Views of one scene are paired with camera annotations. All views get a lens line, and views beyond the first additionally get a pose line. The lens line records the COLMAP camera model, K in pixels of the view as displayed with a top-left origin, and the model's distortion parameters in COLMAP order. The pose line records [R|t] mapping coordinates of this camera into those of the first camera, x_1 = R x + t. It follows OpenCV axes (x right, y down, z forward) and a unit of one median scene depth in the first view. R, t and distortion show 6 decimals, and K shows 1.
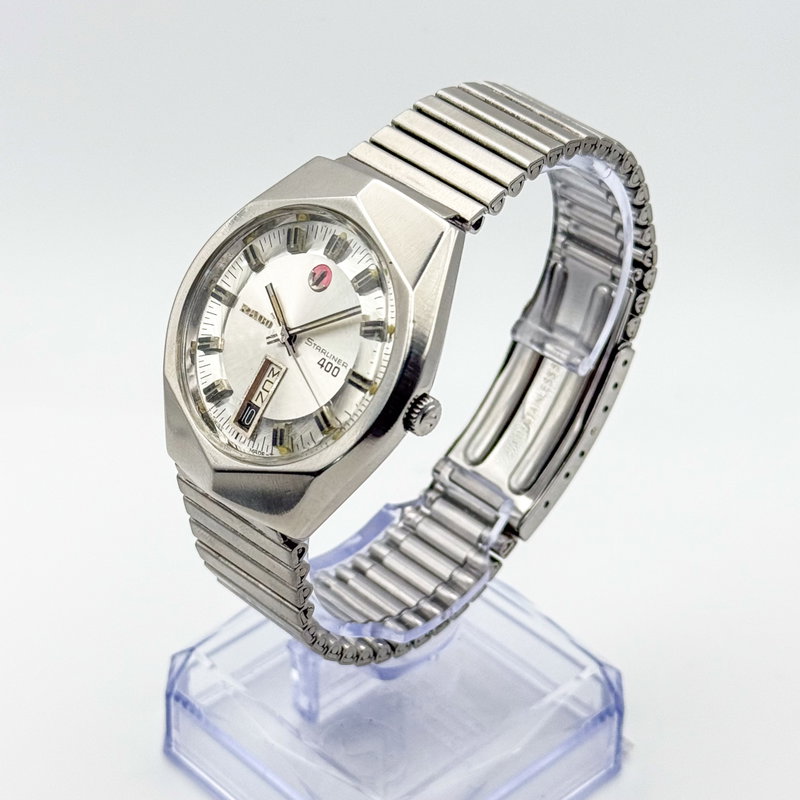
lens RADIAL K [[2018.1, 0, 398.9], [0, 2018.1, 481.7], [0, 0, 1]] dist [-0.200984, 2.310331]
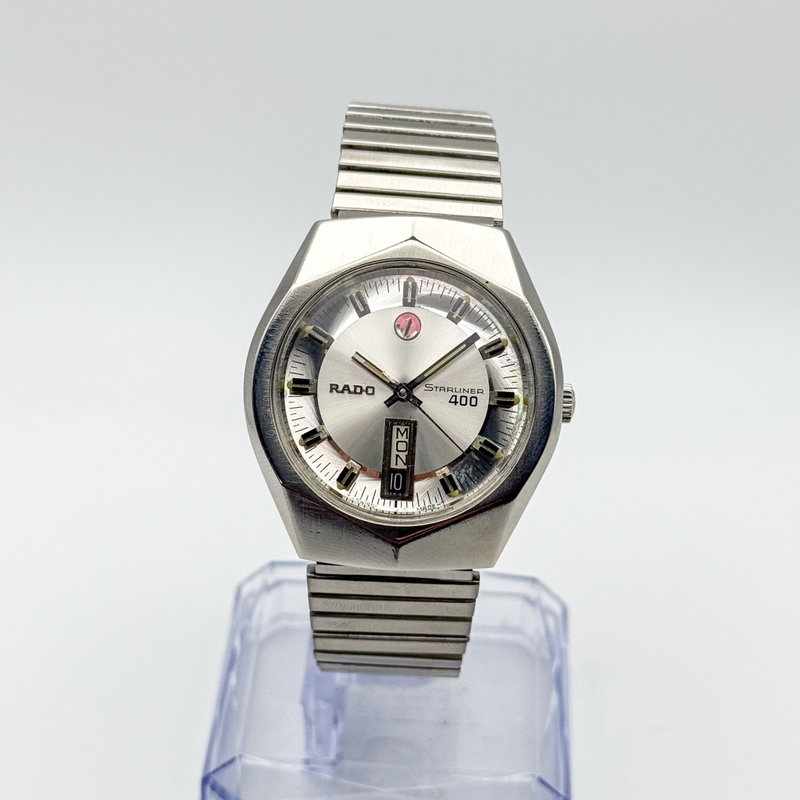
lens RADIAL K [[2018.1, 0, 398.9], [0, 2018.1, 481.7], [0, 0, 1]] dist [-0.200984, 2.310331]
pose [[0.722004, -0.420781, 0.549230, -0.613283], [0.399645, 0.901625, 0.165398, -0.194210], [-0.564796, 0.100079, 0.819140, 0.173815]]
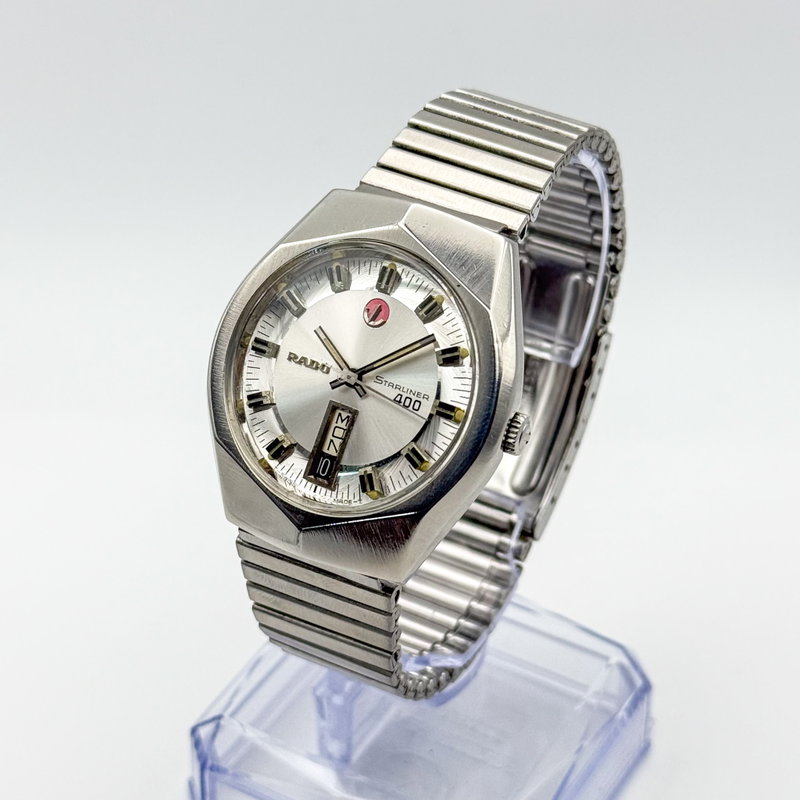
lens RADIAL K [[2018.1, 0, 398.9], [0, 2018.1, 481.7], [0, 0, 1]] dist [-0.200984, 2.310331]
pose [[0.958364, -0.178853, 0.222597, -0.250524], [0.176827, 0.983810, 0.029165, -0.046232], [-0.224209, 0.011411, 0.974474, 0.054306]]
